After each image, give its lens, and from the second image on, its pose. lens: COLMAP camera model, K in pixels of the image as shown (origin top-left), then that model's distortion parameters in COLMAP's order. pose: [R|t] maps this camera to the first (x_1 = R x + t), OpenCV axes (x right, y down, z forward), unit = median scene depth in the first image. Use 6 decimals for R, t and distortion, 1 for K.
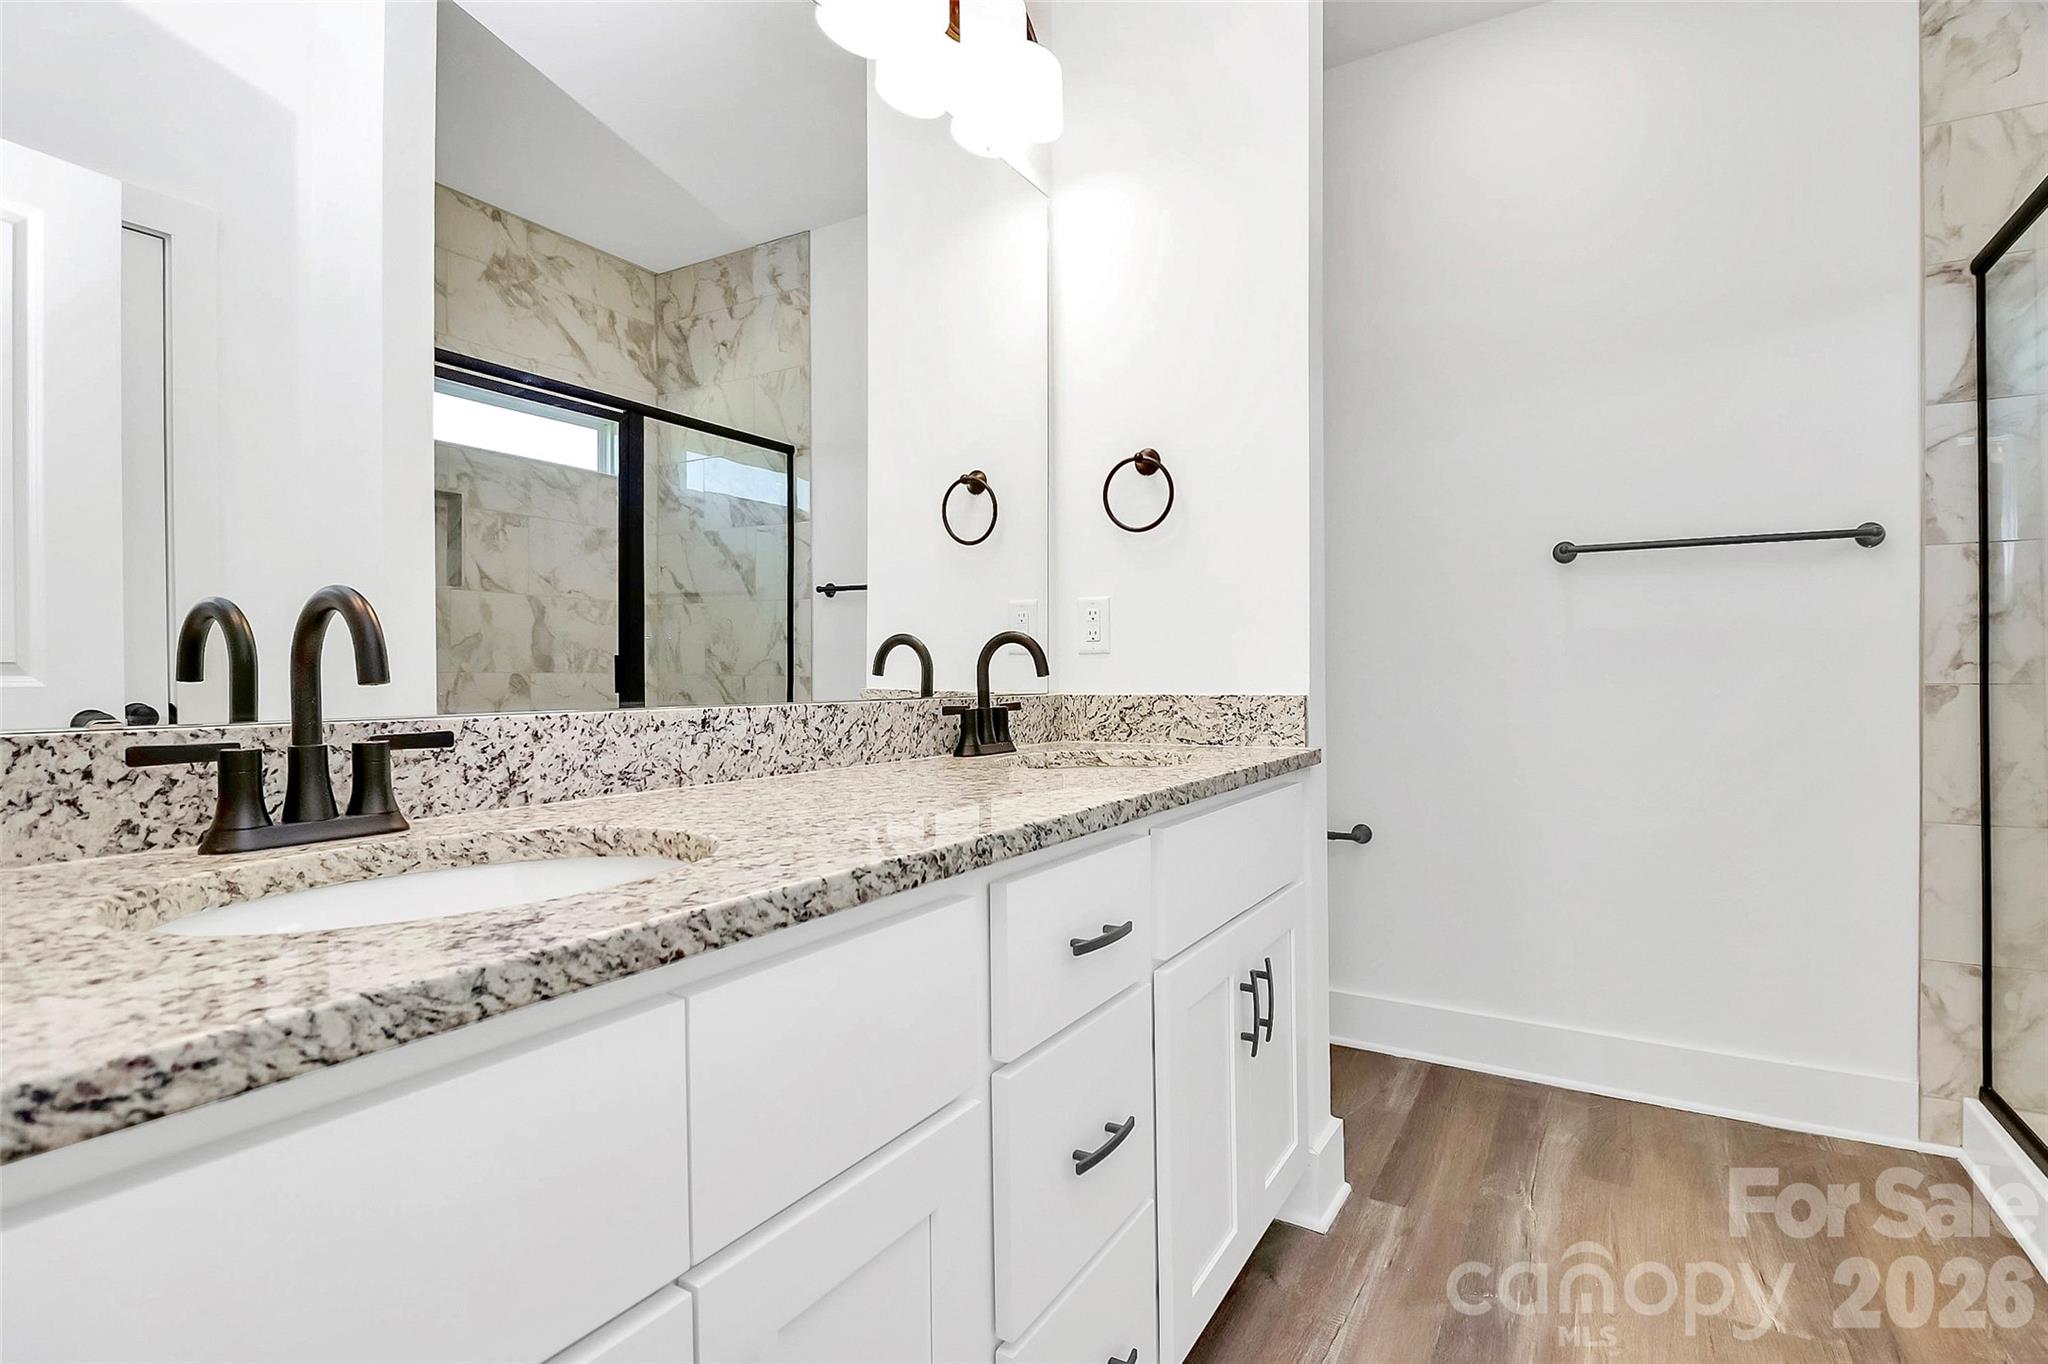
lens RADIAL K [[972.7, 0, 1039.0], [0, 972.7, 678.8], [0, 0, 1]] dist [-0.004521, -0.010446]
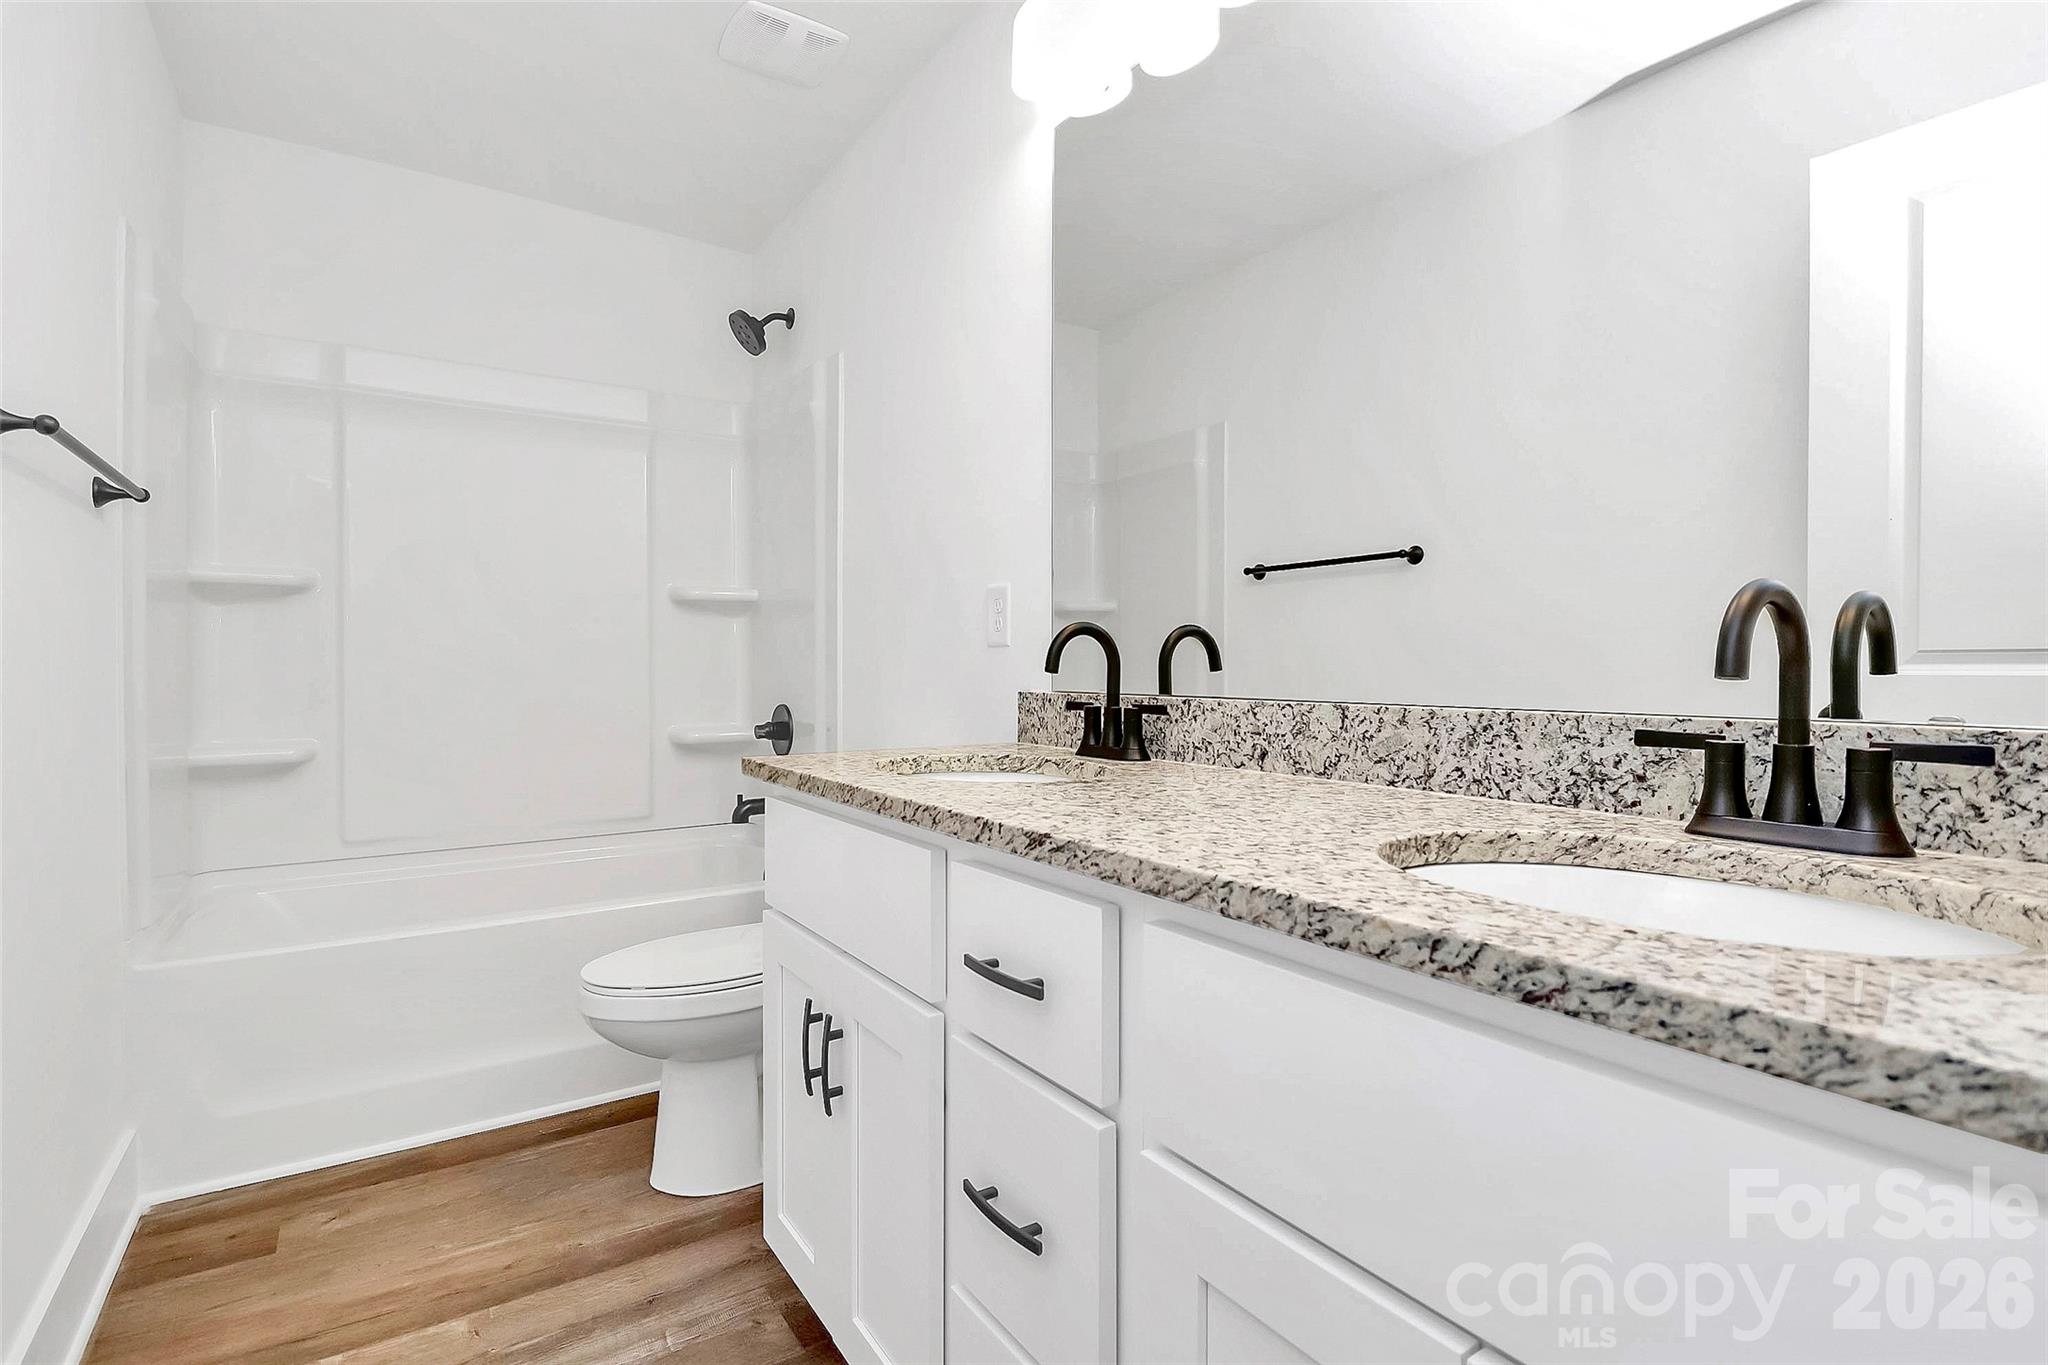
lens RADIAL K [[972.7, 0, 1035.6], [0, 972.7, 676.2], [0, 0, 1]] dist [-0.004521, -0.010446]
pose [[-0.426668, 0.009805, -0.904355, 0.442228], [-0.009323, 0.999840, 0.015239, -0.007256], [0.904360, 0.014934, -0.426508, 0.735454]]
